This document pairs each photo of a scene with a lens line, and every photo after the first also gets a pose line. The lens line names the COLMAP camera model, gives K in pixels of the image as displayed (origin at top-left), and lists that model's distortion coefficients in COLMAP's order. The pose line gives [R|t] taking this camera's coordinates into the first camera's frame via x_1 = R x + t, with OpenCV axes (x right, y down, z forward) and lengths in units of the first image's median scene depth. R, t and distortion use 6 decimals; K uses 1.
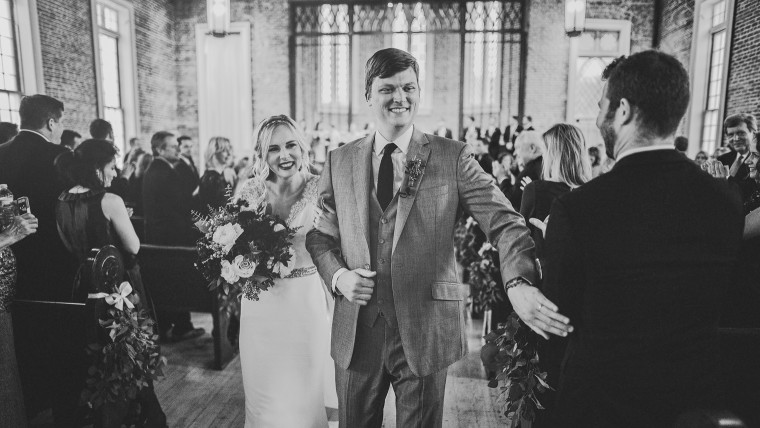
lens RADIAL K [[566.5, 0, 380.0], [0, 566.5, 214.0], [0, 0, 1]] dist [0.003372, 0.000407]
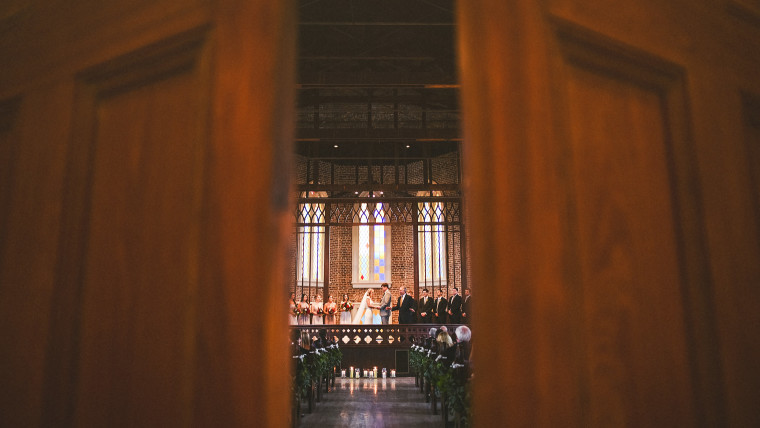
lens RADIAL K [[566.5, 0, 380.0], [0, 566.5, 214.0], [0, 0, 1]] dist [0.003372, 0.000407]
pose [[0.996512, 0.005886, 0.083246, -0.041009], [0.019239, 0.954441, -0.297778, 0.038898], [-0.081206, 0.298341, 0.950999, -0.222760]]
